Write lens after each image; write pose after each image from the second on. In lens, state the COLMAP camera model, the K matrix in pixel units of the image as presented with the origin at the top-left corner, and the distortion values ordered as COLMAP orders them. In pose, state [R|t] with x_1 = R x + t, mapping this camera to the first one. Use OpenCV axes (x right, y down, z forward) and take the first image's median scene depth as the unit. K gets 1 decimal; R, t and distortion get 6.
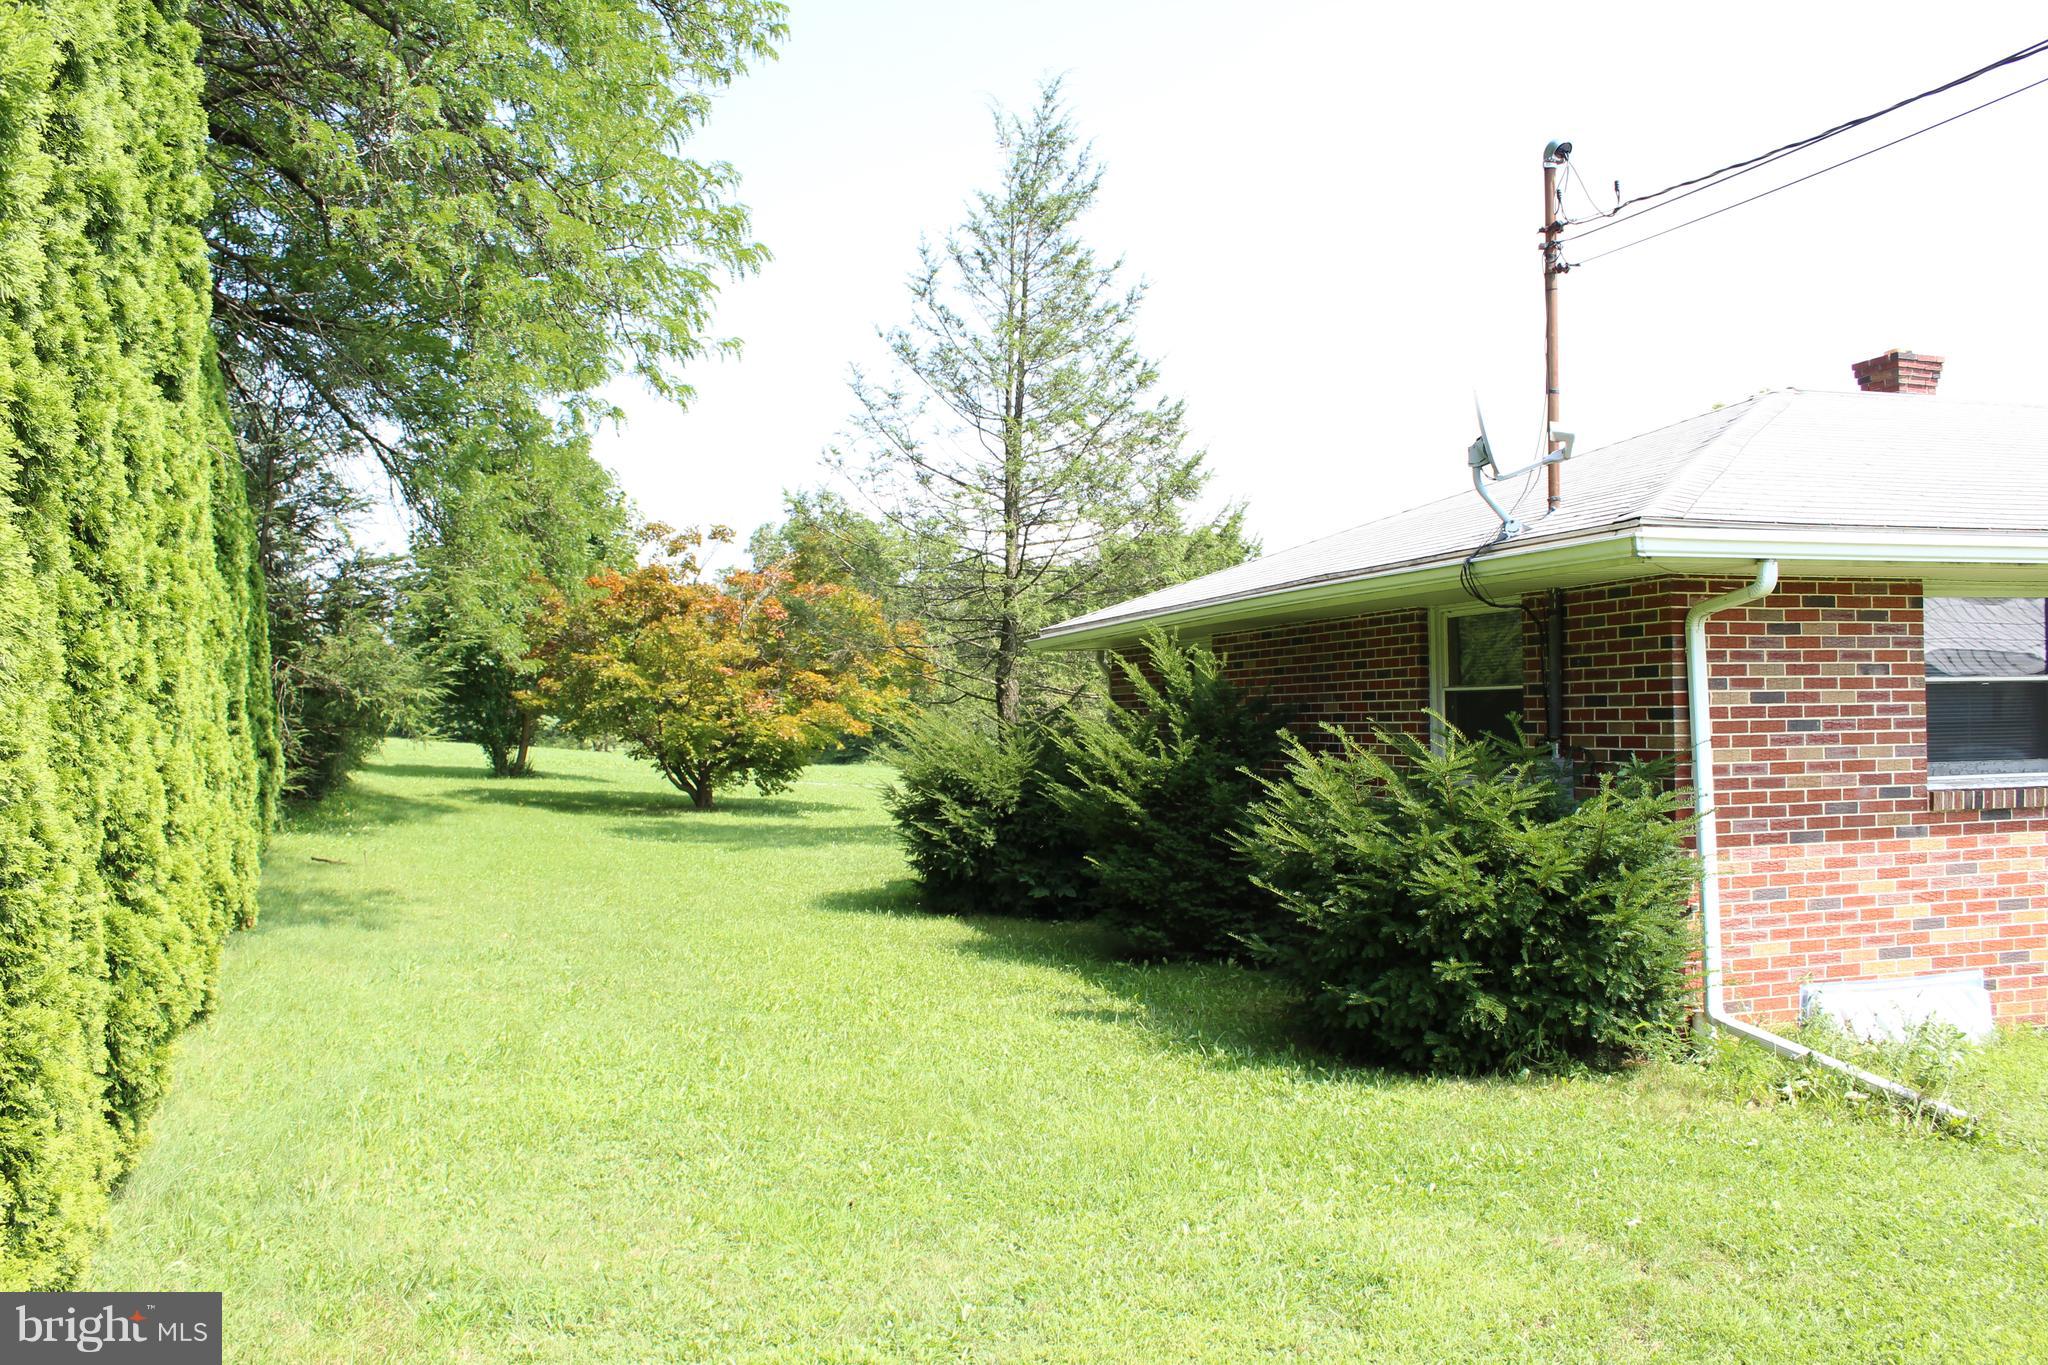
lens RADIAL K [[1693.9, 0, 1016.3], [0, 1693.9, 701.8], [0, 0, 1]] dist [-0.168129, 0.153188]
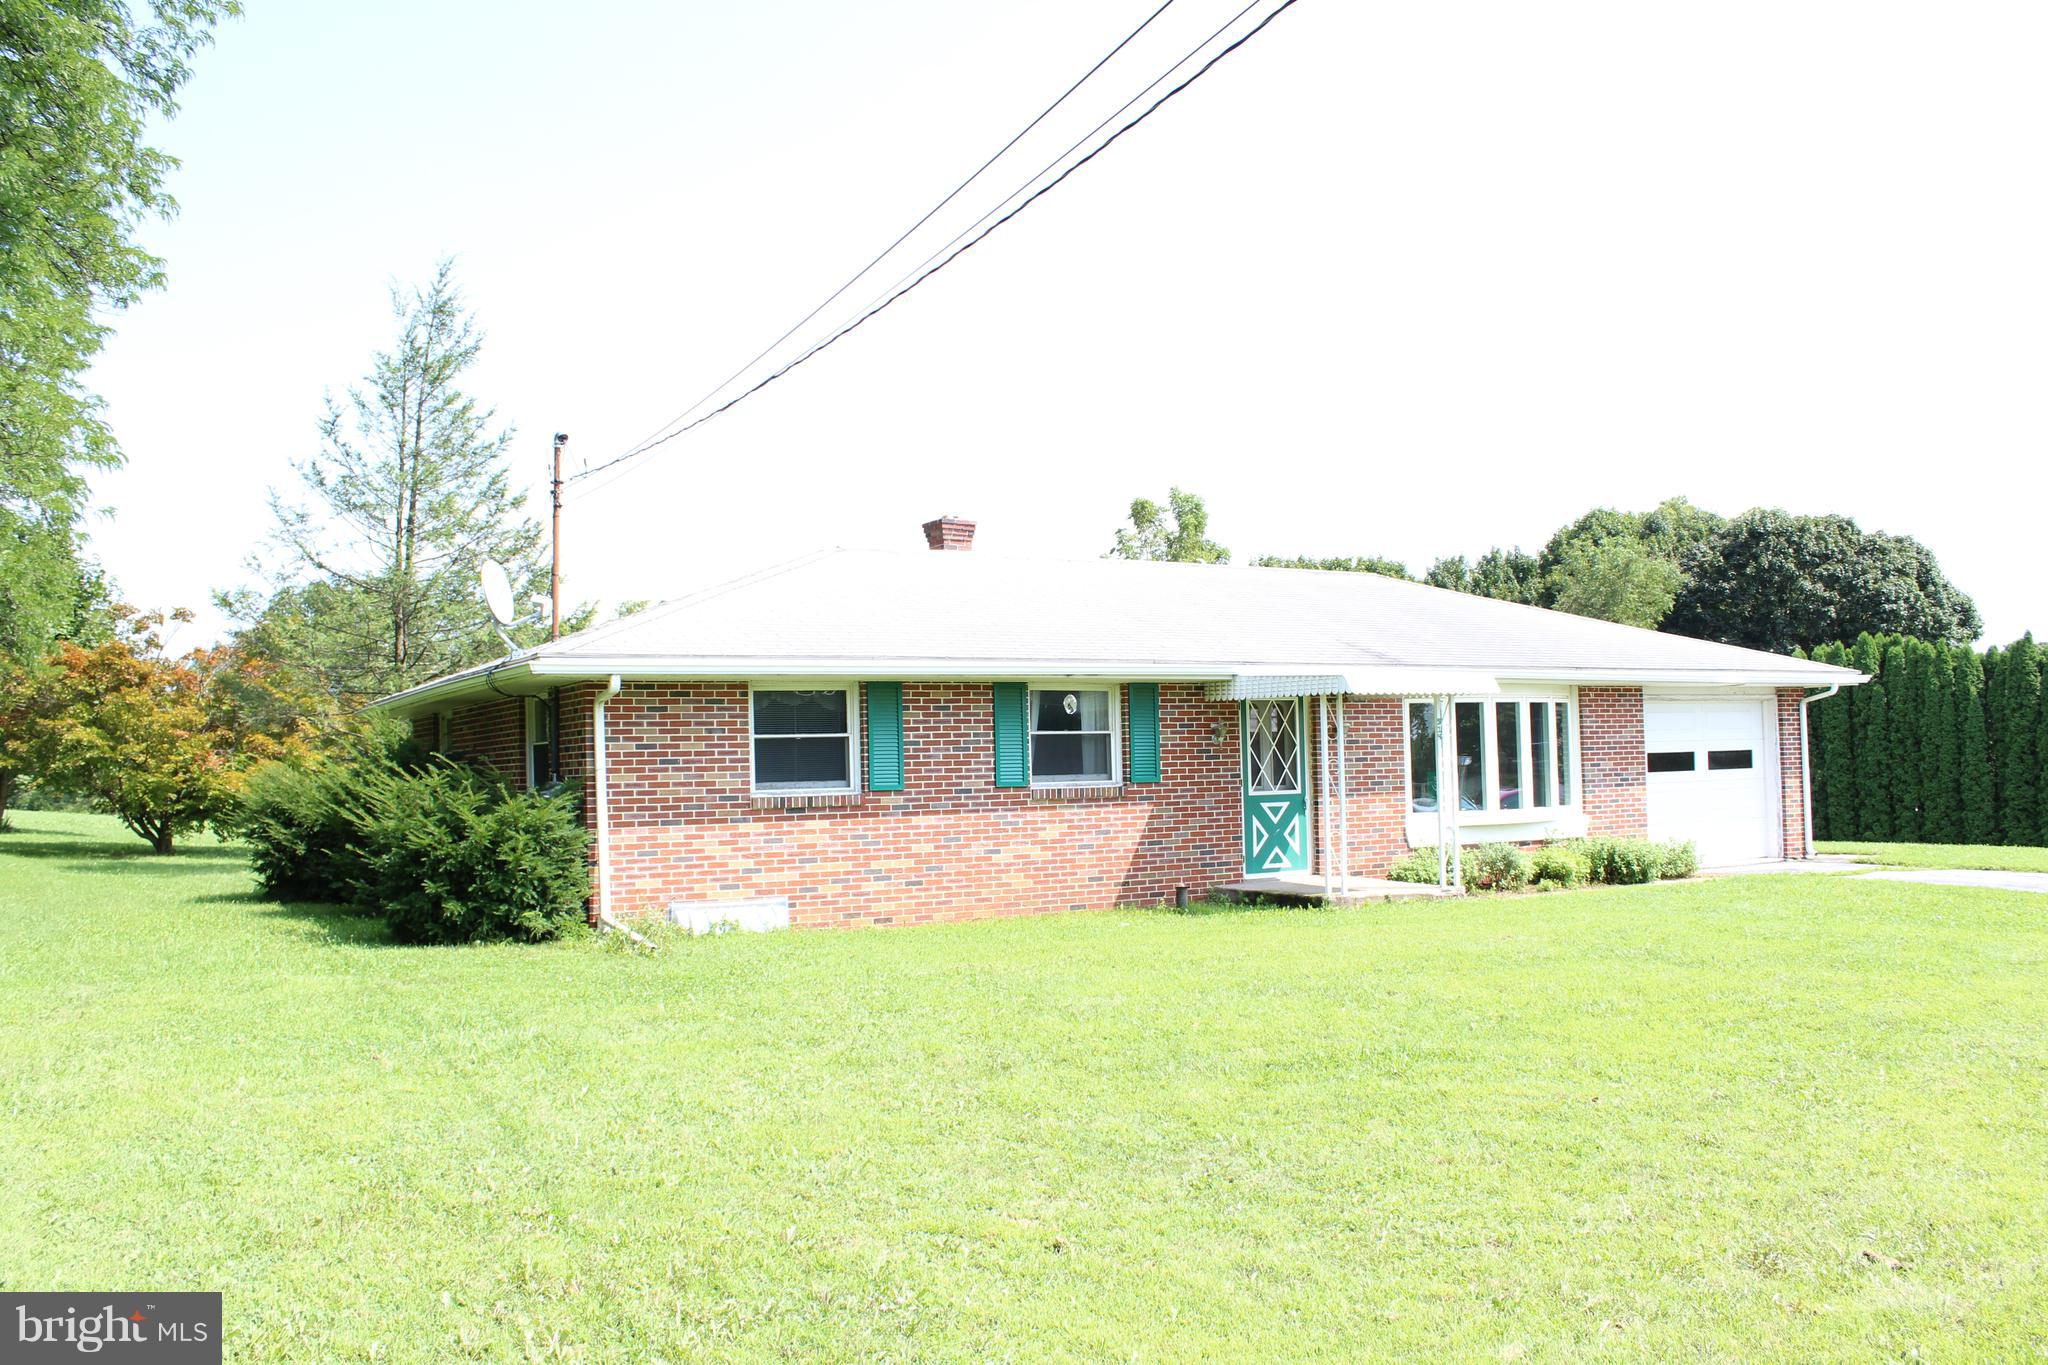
lens RADIAL K [[1693.9, 0, 1016.3], [0, 1693.9, 701.8], [0, 0, 1]] dist [-0.168129, 0.153188]
pose [[0.967410, 0.000476, 0.253215, 0.367686], [0.008807, 0.999330, -0.035525, 0.017101], [-0.253063, 0.036597, 0.966757, -0.891599]]
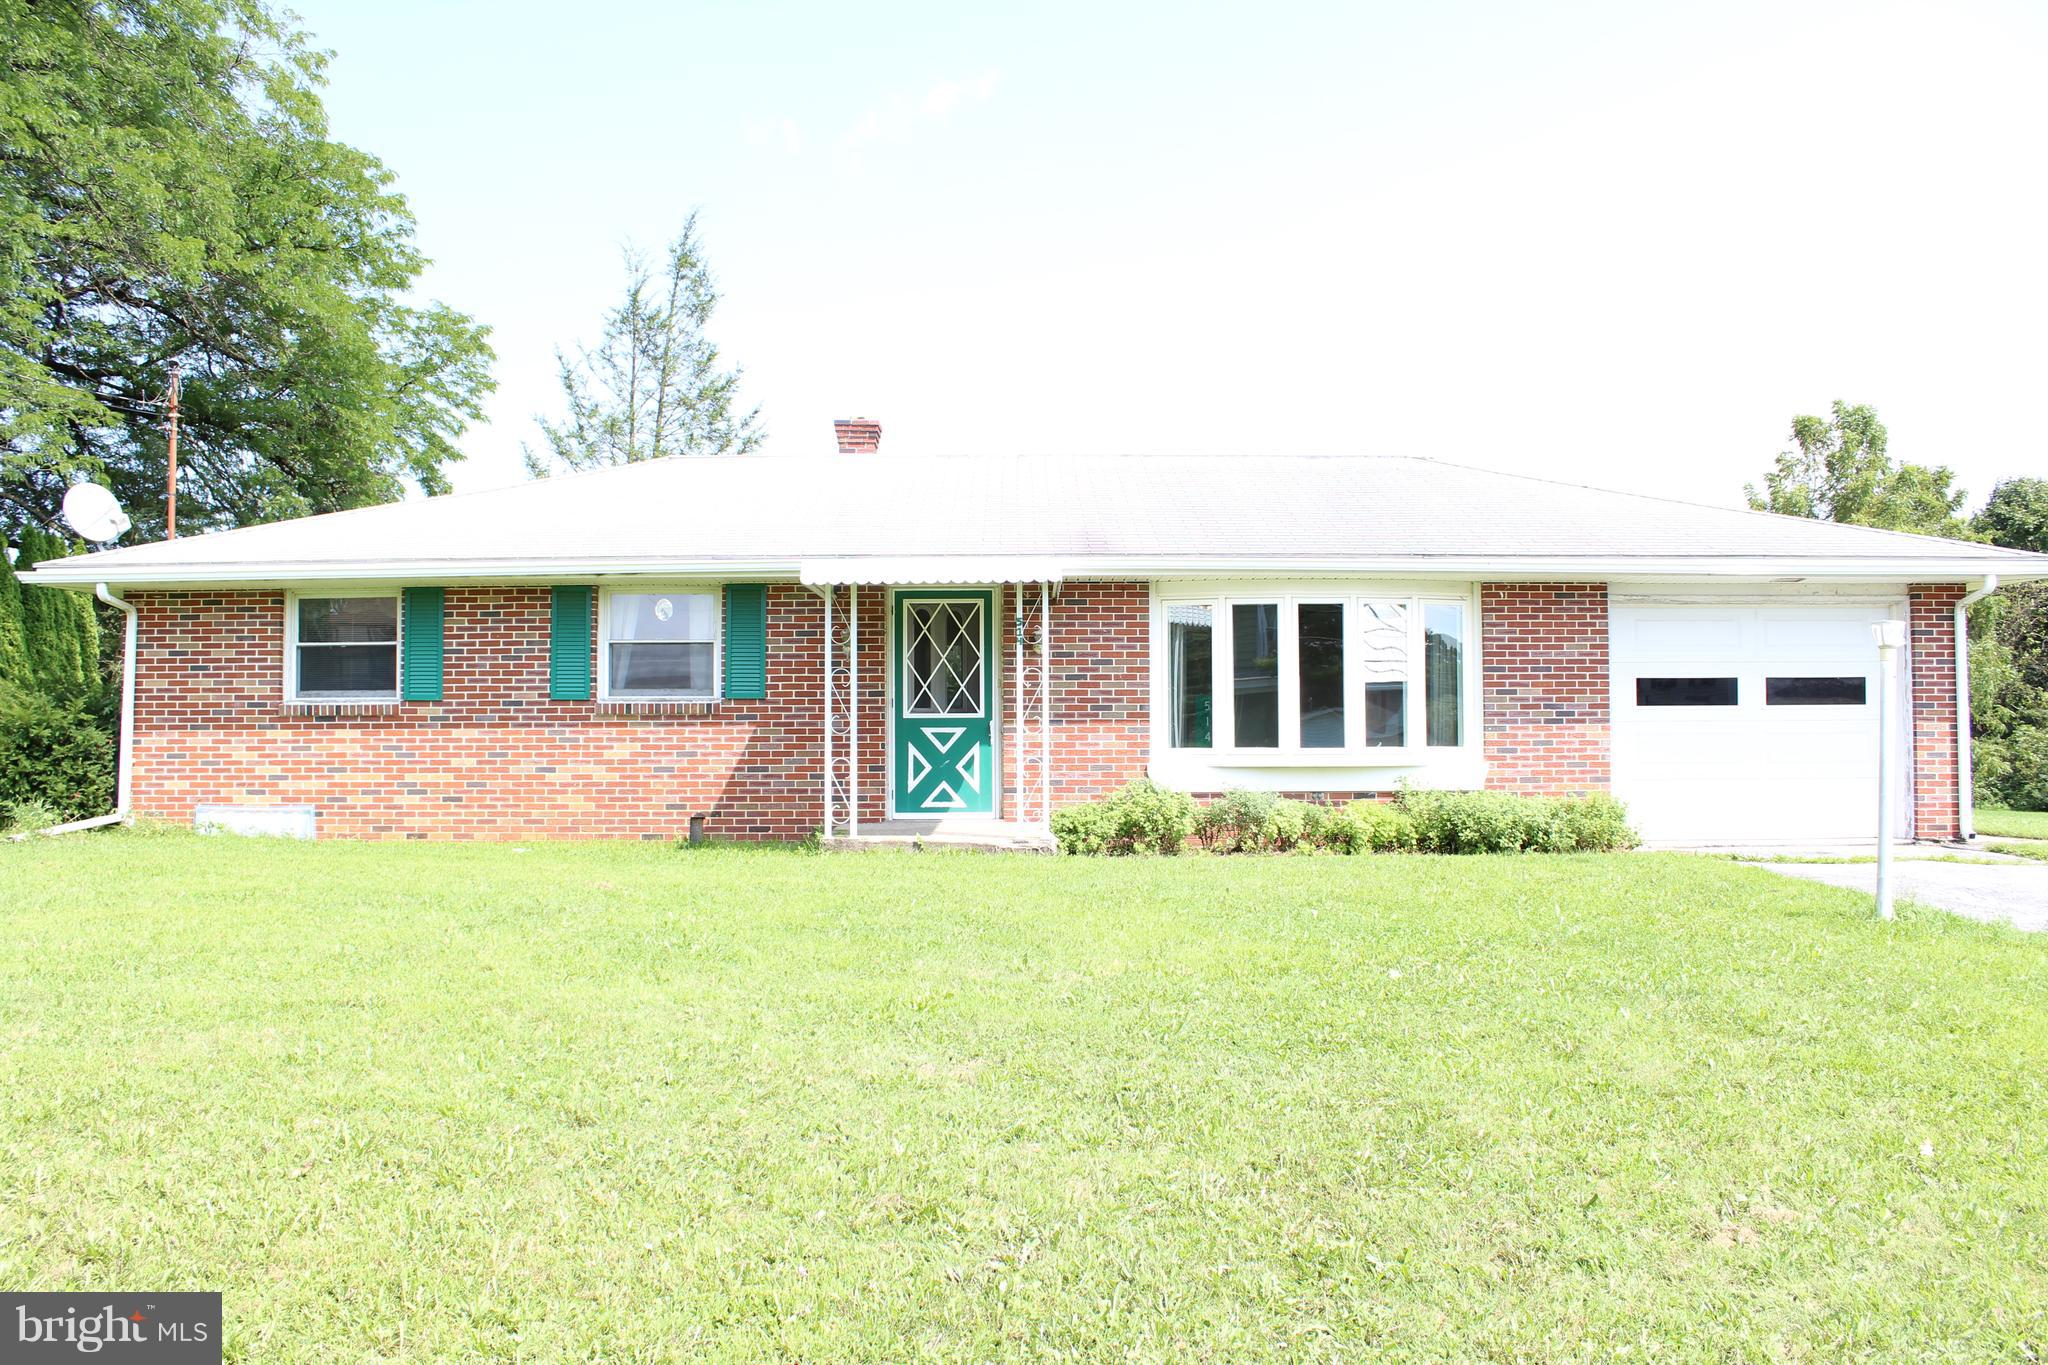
lens RADIAL K [[1693.9, 0, 1016.3], [0, 1693.9, 701.8], [0, 0, 1]] dist [-0.168129, 0.153188]
pose [[0.967884, 0.003261, -0.251376, 1.812218], [-0.006623, 0.999900, -0.012530, 0.068609], [0.251310, 0.013792, 0.967808, -0.575080]]
